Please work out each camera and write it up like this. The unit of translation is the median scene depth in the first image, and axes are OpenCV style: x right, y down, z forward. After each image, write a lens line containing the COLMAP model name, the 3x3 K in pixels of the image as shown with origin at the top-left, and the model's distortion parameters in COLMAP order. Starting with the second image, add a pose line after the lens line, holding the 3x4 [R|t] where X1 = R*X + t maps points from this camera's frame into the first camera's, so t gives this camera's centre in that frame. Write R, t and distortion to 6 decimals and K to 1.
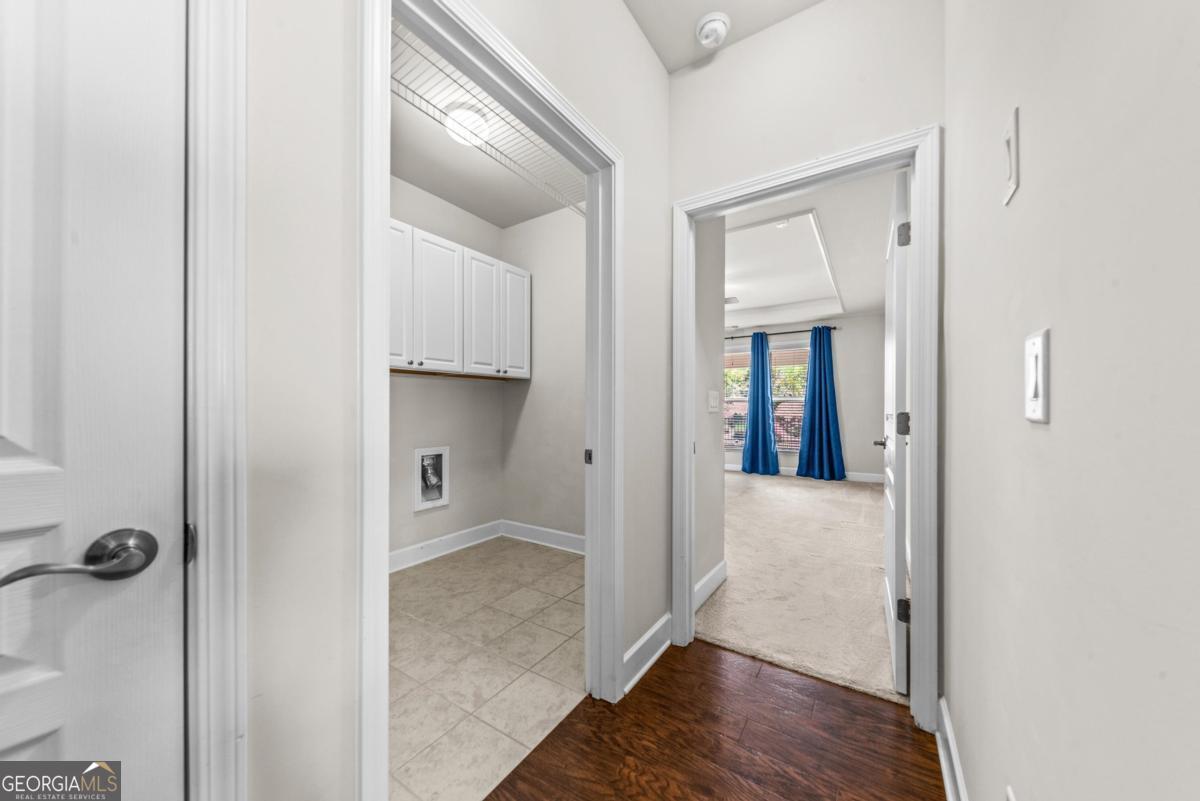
lens RADIAL K [[416.3, 0, 600.0], [0, 416.3, 403.2], [0, 0, 1]] dist [0.001556, -0.001363]
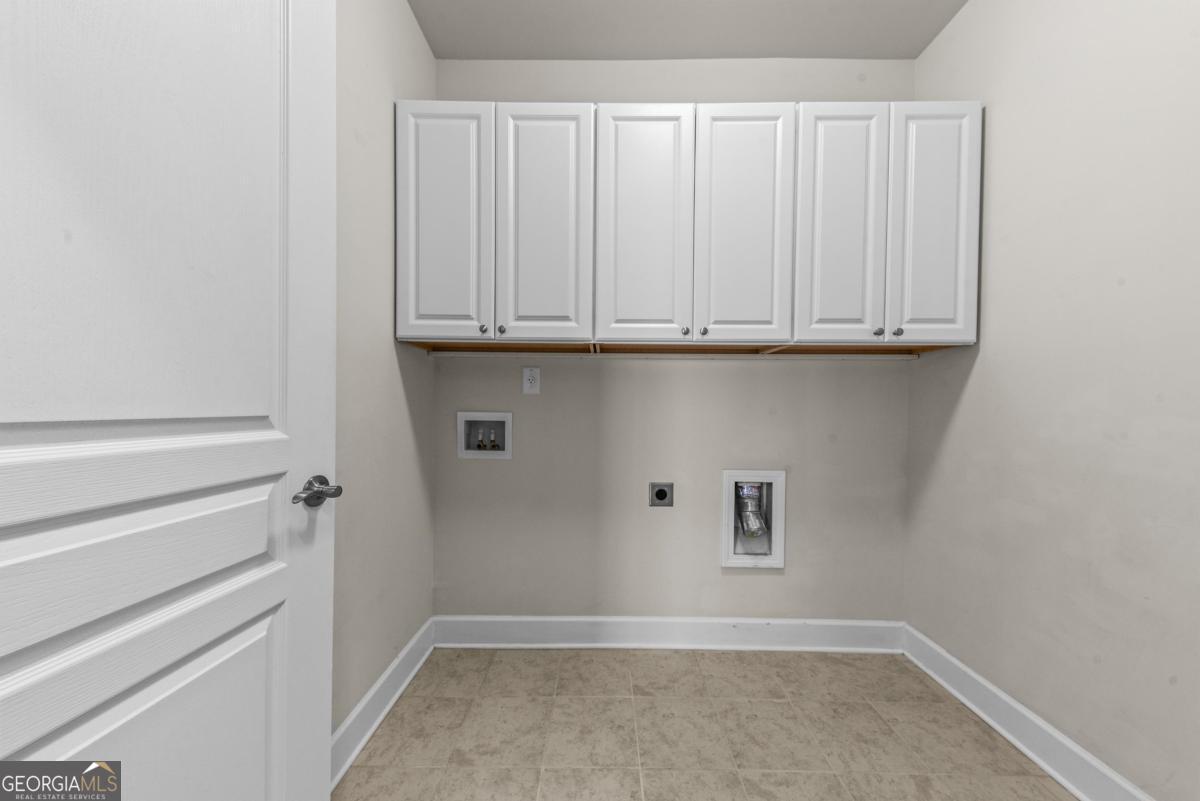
lens RADIAL K [[404.6, 0, 593.7], [0, 404.6, 400.7], [0, 0, 1]] dist [0.002221, 0.000048]
pose [[0.541892, 0.012720, -0.840352, -0.028655], [0.001365, 0.999871, 0.016015, -0.006032], [0.840447, -0.009826, 0.541805, 0.472095]]
